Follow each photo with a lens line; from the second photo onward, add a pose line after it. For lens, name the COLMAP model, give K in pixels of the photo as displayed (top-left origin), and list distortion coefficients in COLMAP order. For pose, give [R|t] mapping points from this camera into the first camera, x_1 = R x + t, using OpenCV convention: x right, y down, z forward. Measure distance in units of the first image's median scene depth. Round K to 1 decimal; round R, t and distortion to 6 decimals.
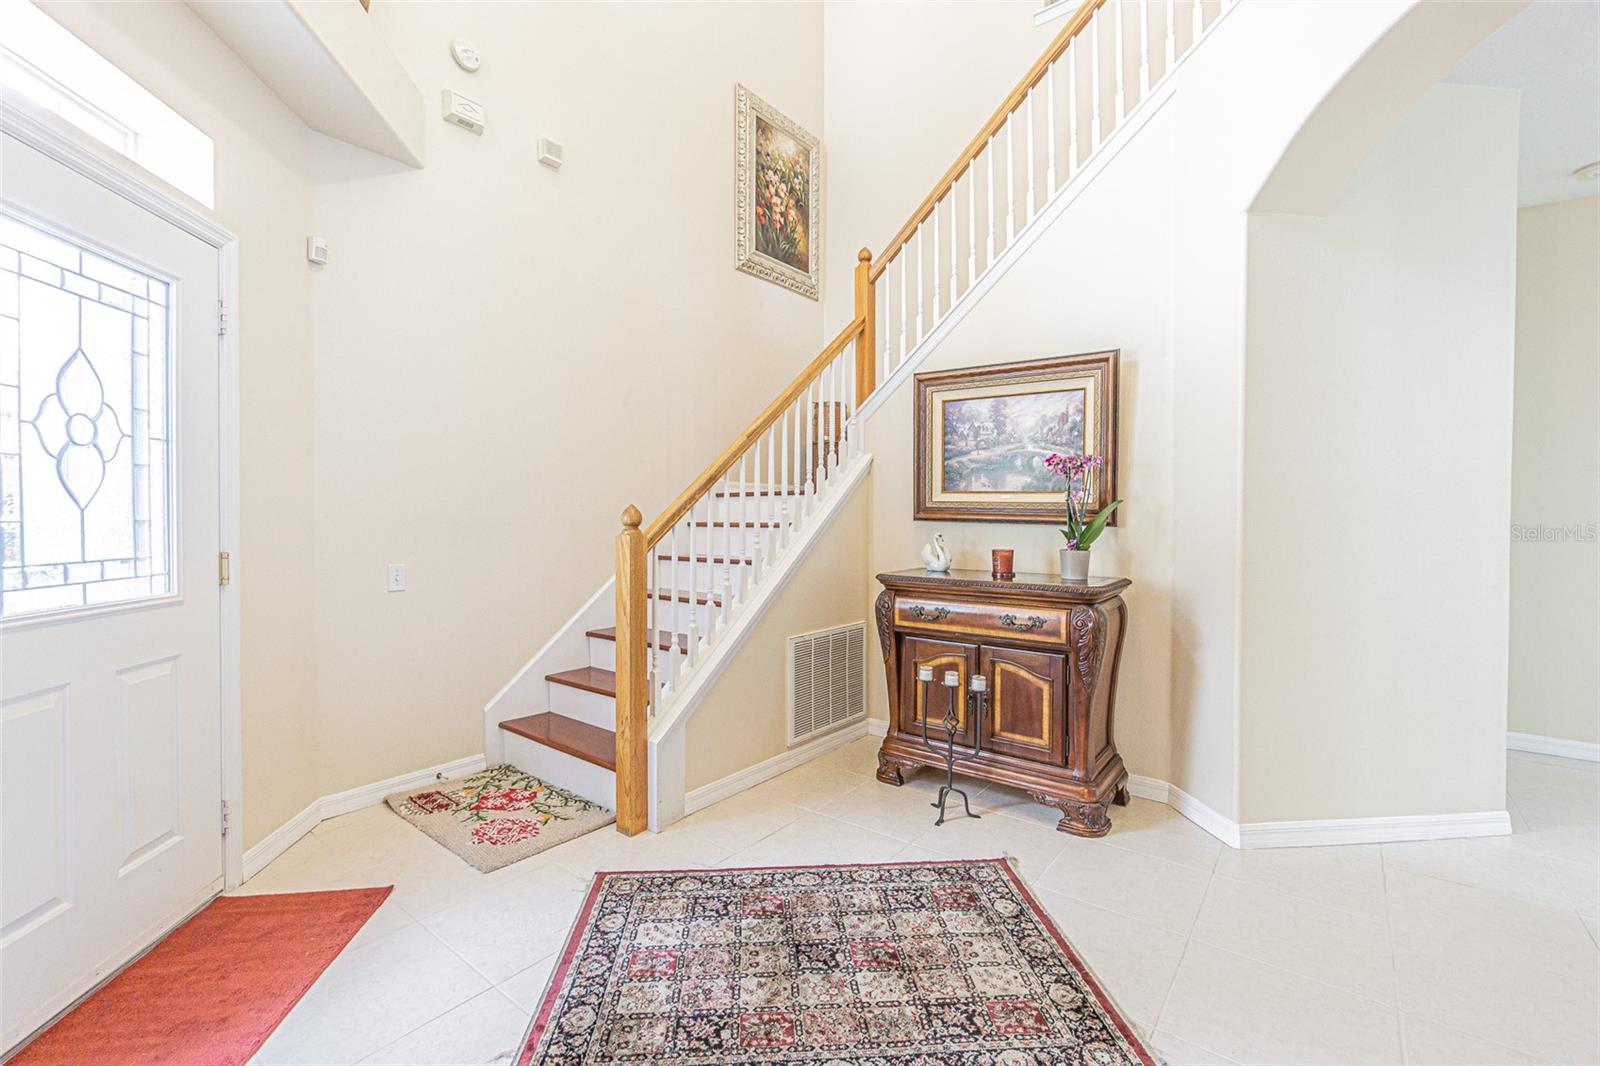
lens RADIAL K [[693.4, 0, 794.3], [0, 693.4, 520.3], [0, 0, 1]] dist [-0.001352, 0.000388]
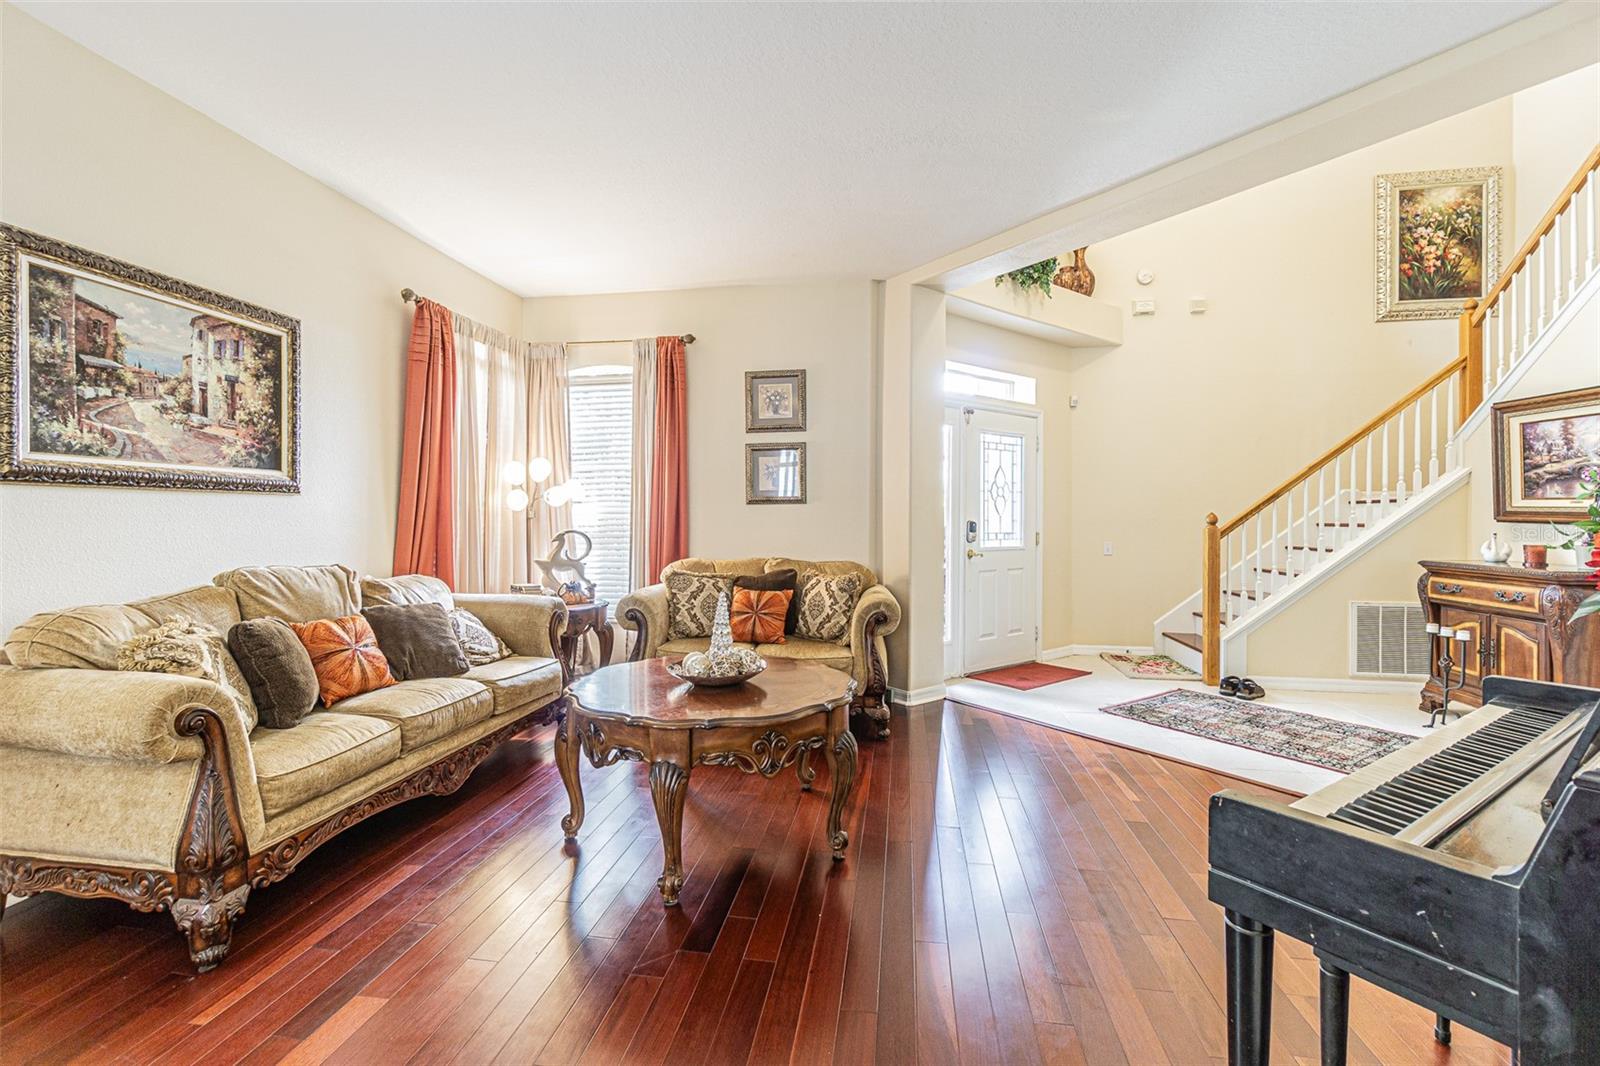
lens RADIAL K [[693.4, 0, 794.3], [0, 693.4, 520.3], [0, 0, 1]] dist [-0.001352, 0.000388]
pose [[0.492709, 0.001989, -0.870192, 0.652723], [-0.006376, 0.999979, -0.001325, 0.006485], [0.870171, 0.006201, 0.492711, -0.711417]]
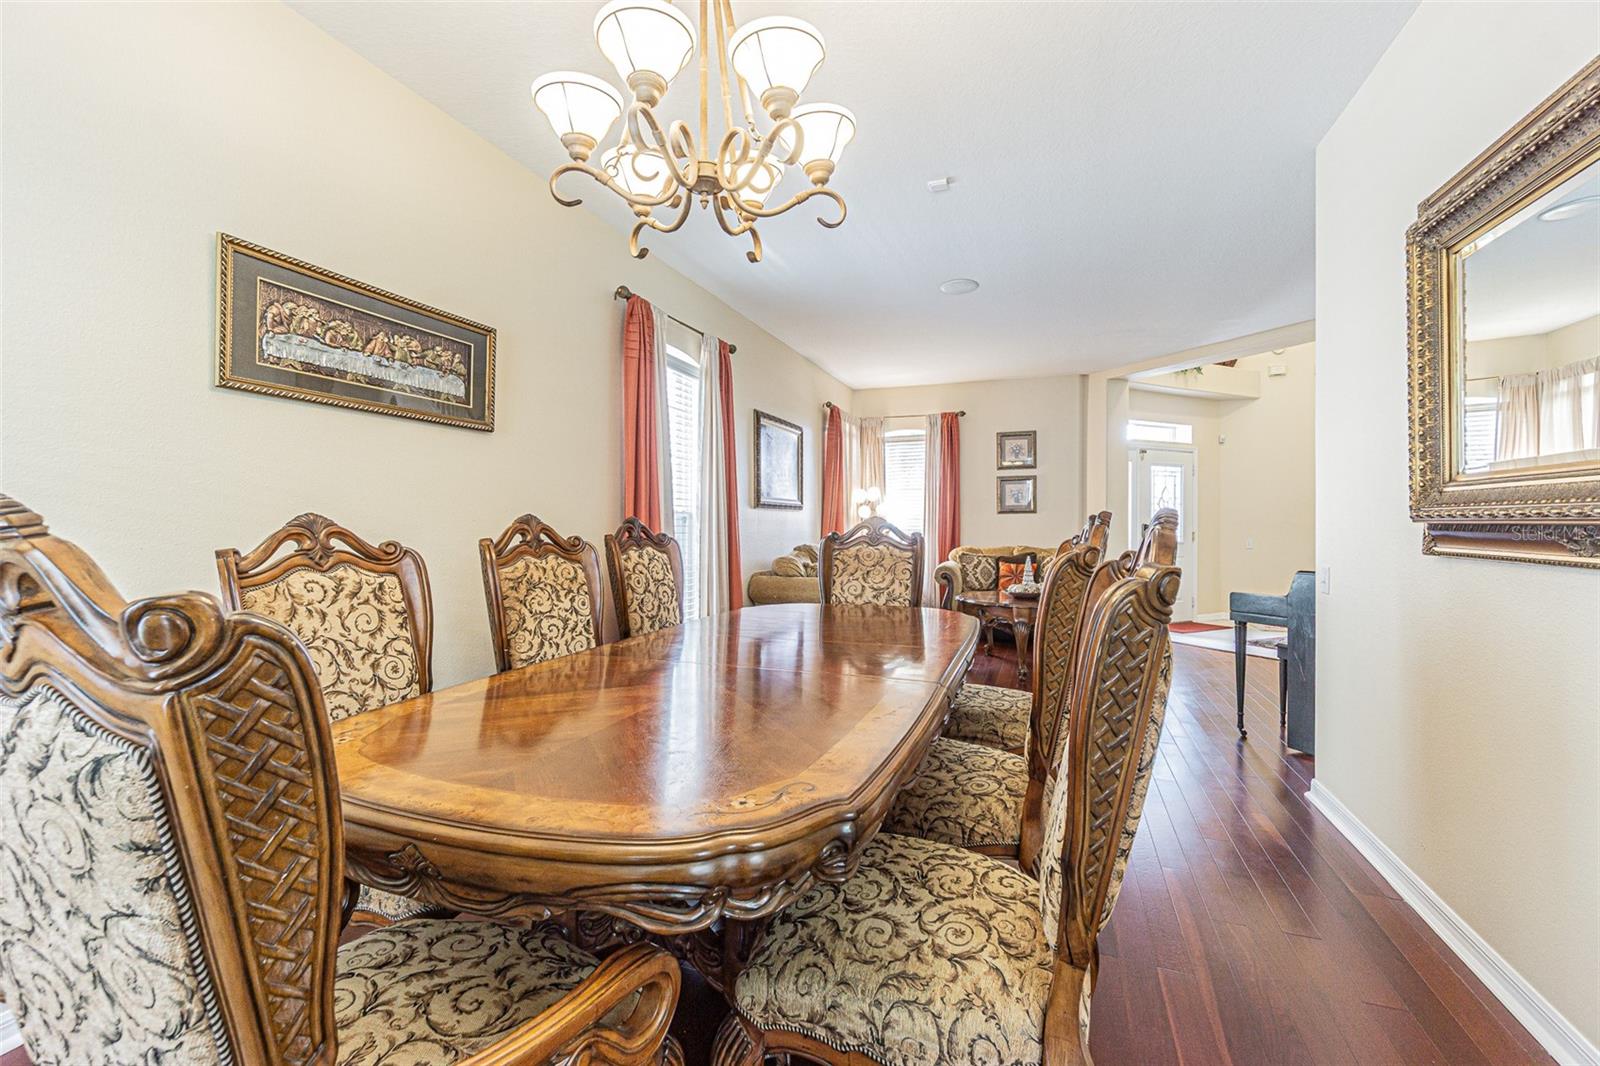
lens RADIAL K [[693.4, 0, 794.3], [0, 693.4, 520.3], [0, 0, 1]] dist [-0.001352, 0.000388]
pose [[0.315660, -0.004729, -0.948860, 1.326516], [-0.009231, 0.999925, -0.008054, 0.018919], [0.948827, 0.011301, 0.315593, -1.444664]]
